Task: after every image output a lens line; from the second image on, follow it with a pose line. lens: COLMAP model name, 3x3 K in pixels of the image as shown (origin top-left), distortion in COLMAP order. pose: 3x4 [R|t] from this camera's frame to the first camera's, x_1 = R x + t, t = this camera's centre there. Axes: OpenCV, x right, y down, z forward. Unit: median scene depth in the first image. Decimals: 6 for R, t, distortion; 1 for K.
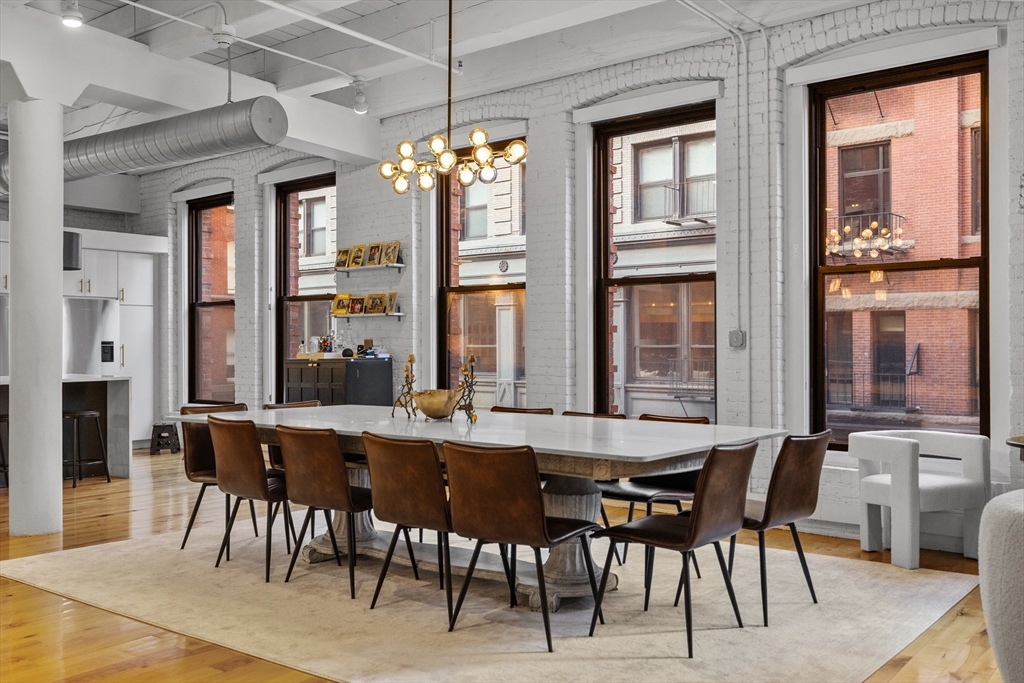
lens RADIAL K [[963.3, 0, 519.2], [0, 963.3, 338.5], [0, 0, 1]] dist [-0.004897, 0.000000]
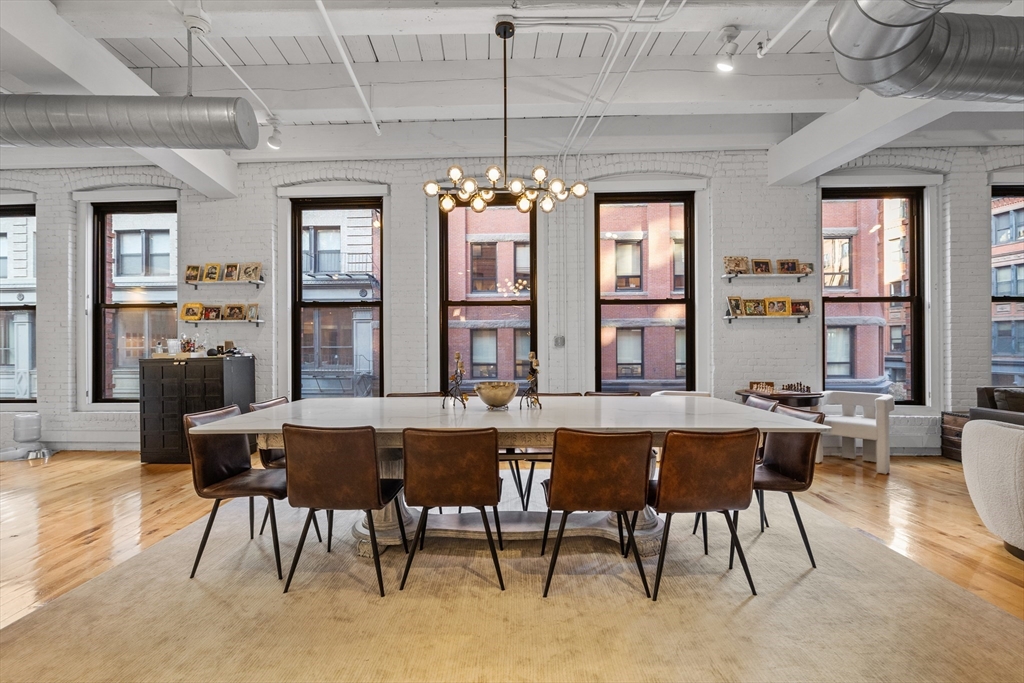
lens RADIAL K [[475.5, 0, 508.2], [0, 475.5, 343.6], [0, 0, 1]] dist [-0.011584, 0.001731]
pose [[0.783562, 0.000550, 0.621314, -0.203140], [-0.000780, 1.000000, 0.000098, 0.002837], [-0.621313, -0.000562, 0.783562, 0.251725]]
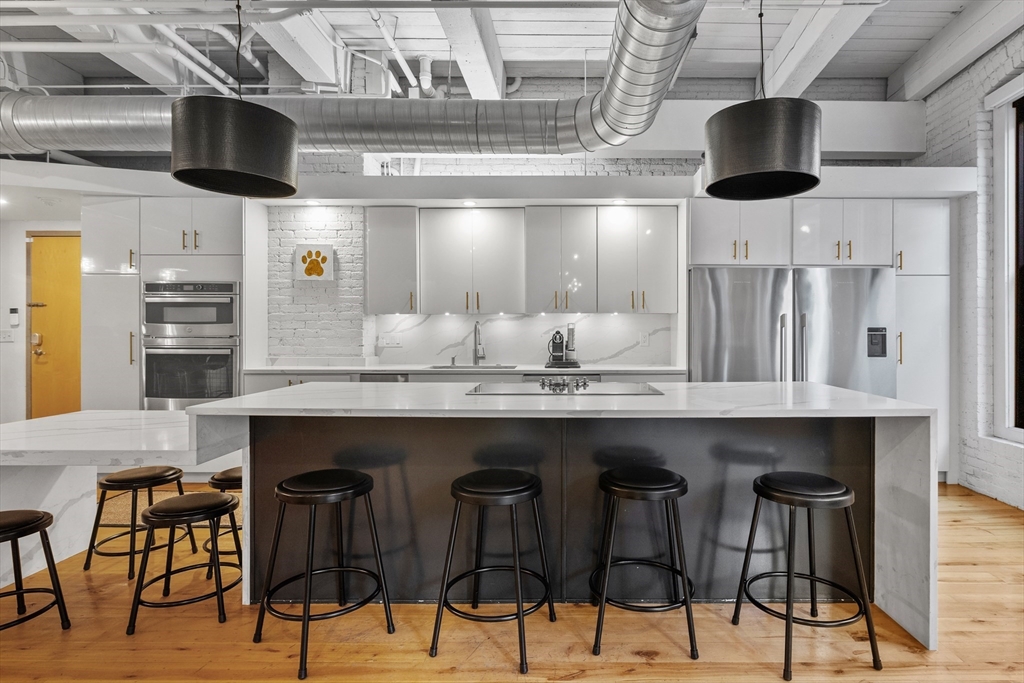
lens RADIAL K [[533.7, 0, 518.3], [0, 533.7, 333.6], [0, 0, 1]] dist [-0.008824, -0.001816]
pose [[0.596721, 0.006902, -0.802419, -0.275377], [0.001734, 0.999950, 0.009890, 0.003128], [0.802447, -0.007293, 0.596679, 0.563835]]
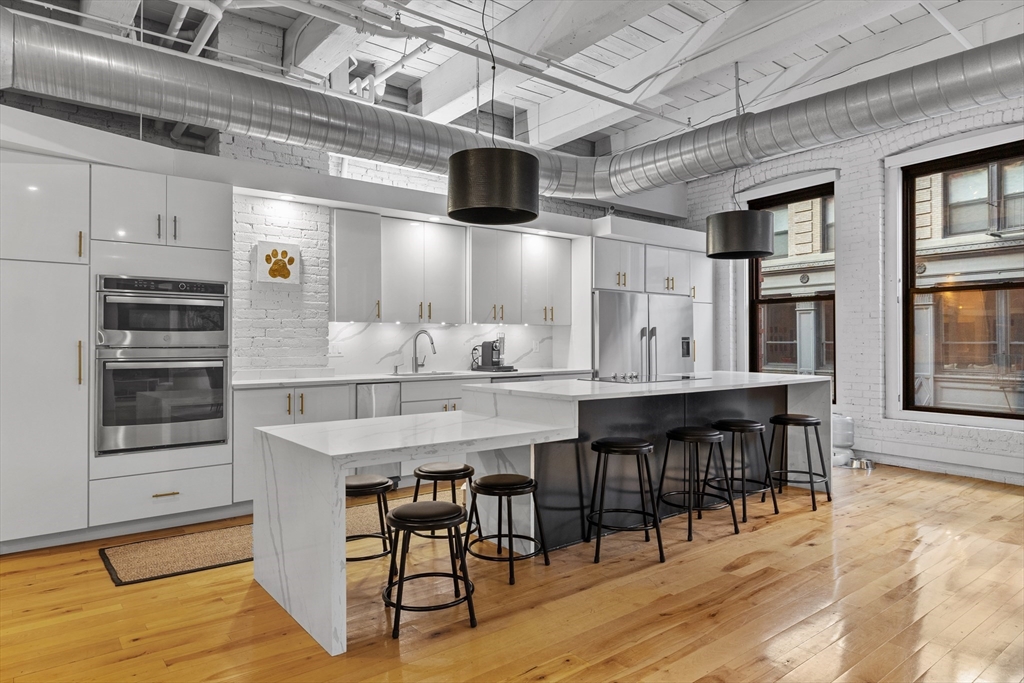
lens RADIAL K [[620.8, 0, 515.6], [0, 620.8, 335.4], [0, 0, 1]] dist [0.004854, 0.000711]
pose [[0.965475, -0.000271, -0.260496, -0.432250], [-0.000490, 0.999996, -0.002854, 0.003111], [0.260496, 0.002883, 0.965471, 0.307838]]
